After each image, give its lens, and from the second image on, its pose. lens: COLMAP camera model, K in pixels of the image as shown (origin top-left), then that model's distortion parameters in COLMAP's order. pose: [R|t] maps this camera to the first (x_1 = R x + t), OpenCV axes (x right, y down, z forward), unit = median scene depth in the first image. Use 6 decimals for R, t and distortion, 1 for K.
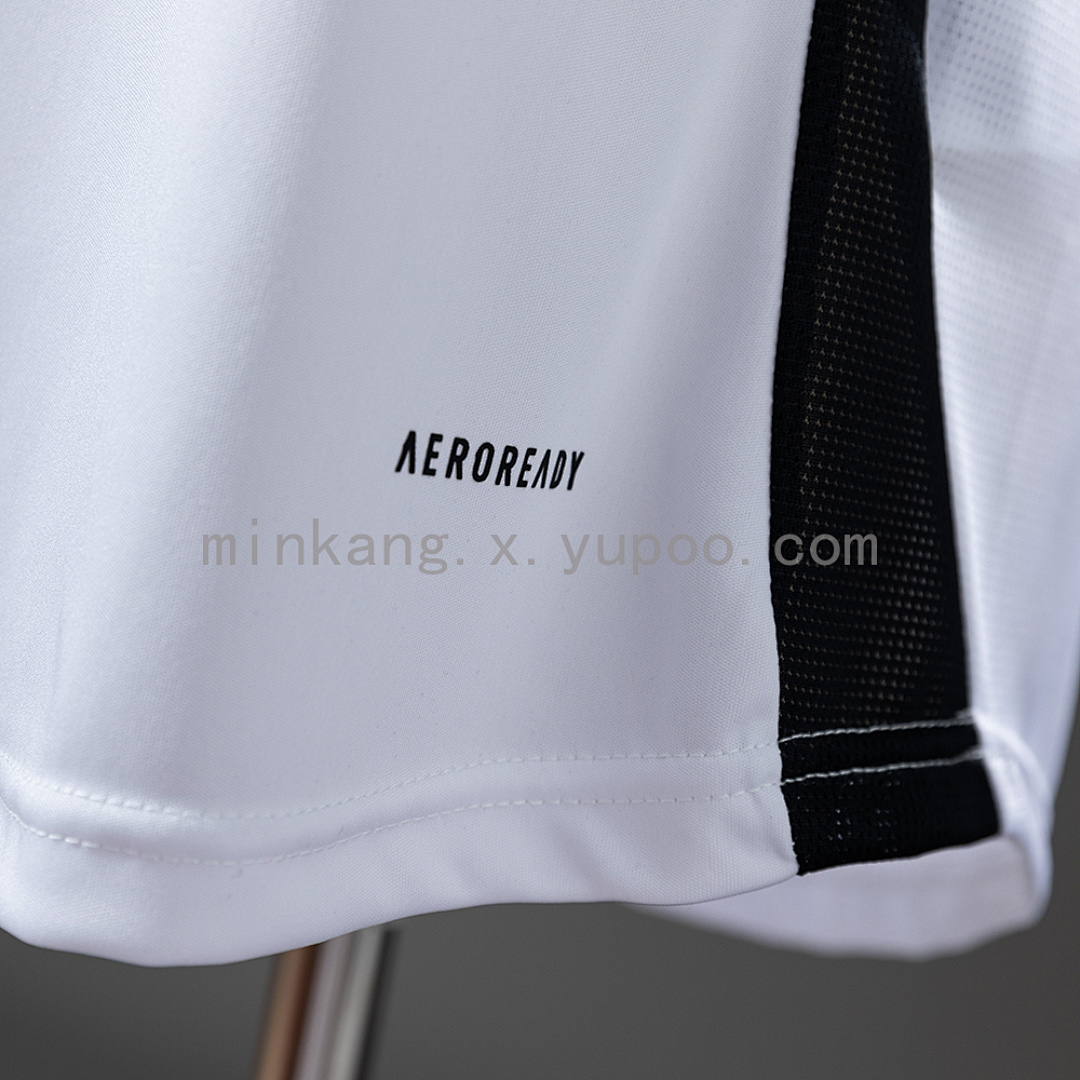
lens RADIAL K [[2522.9, 0, 540.0], [0, 2522.9, 540.0], [0, 0, 1]] dist [0.031938, 0.670073]
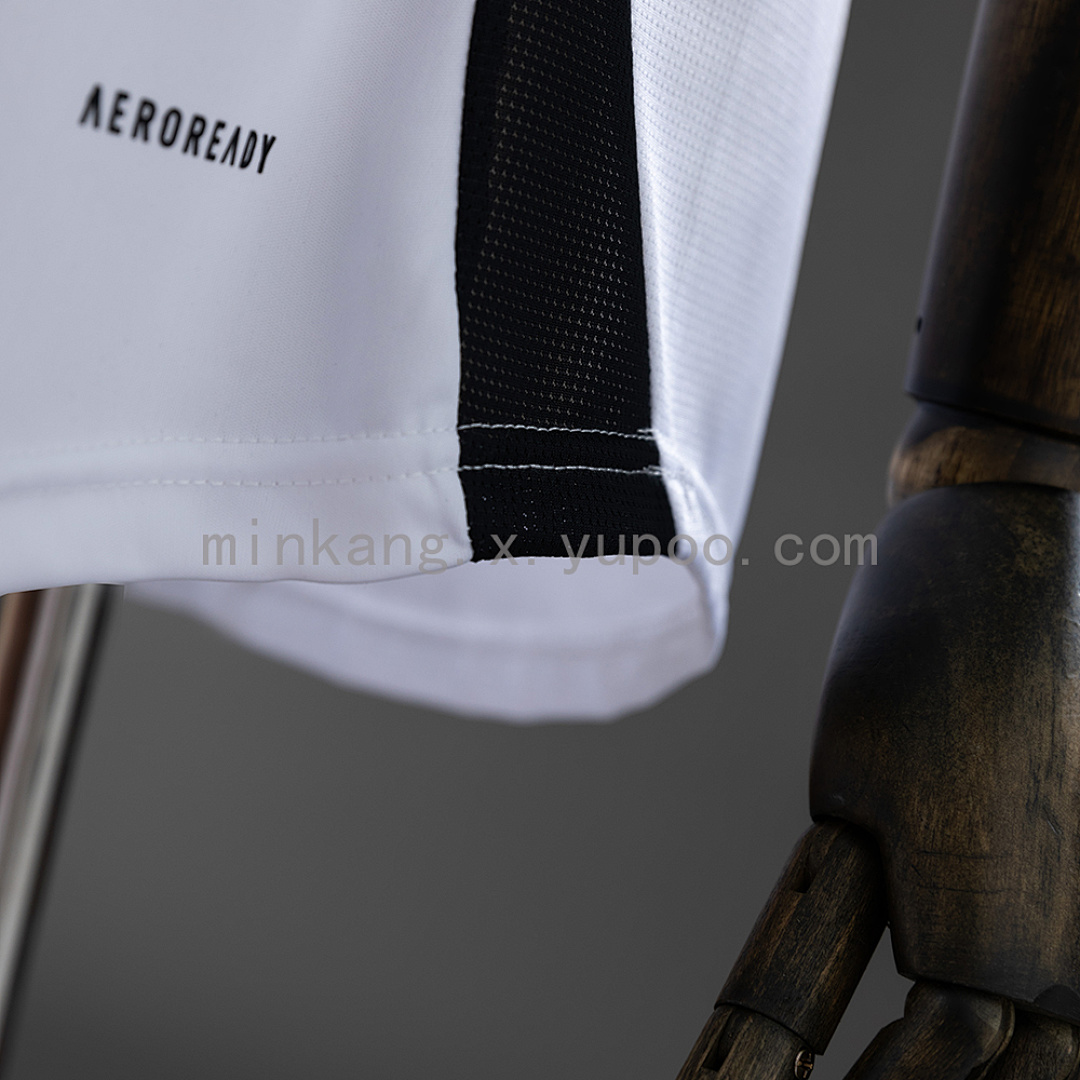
lens RADIAL K [[2522.9, 0, 540.0], [0, 2522.9, 540.0], [0, 0, 1]] dist [0.031938, 0.670073]
pose [[0.994511, 0.033745, 0.099046, 0.028042], [-0.035949, 0.999142, 0.020557, 0.102134], [-0.098267, -0.024005, 0.994871, -0.017408]]
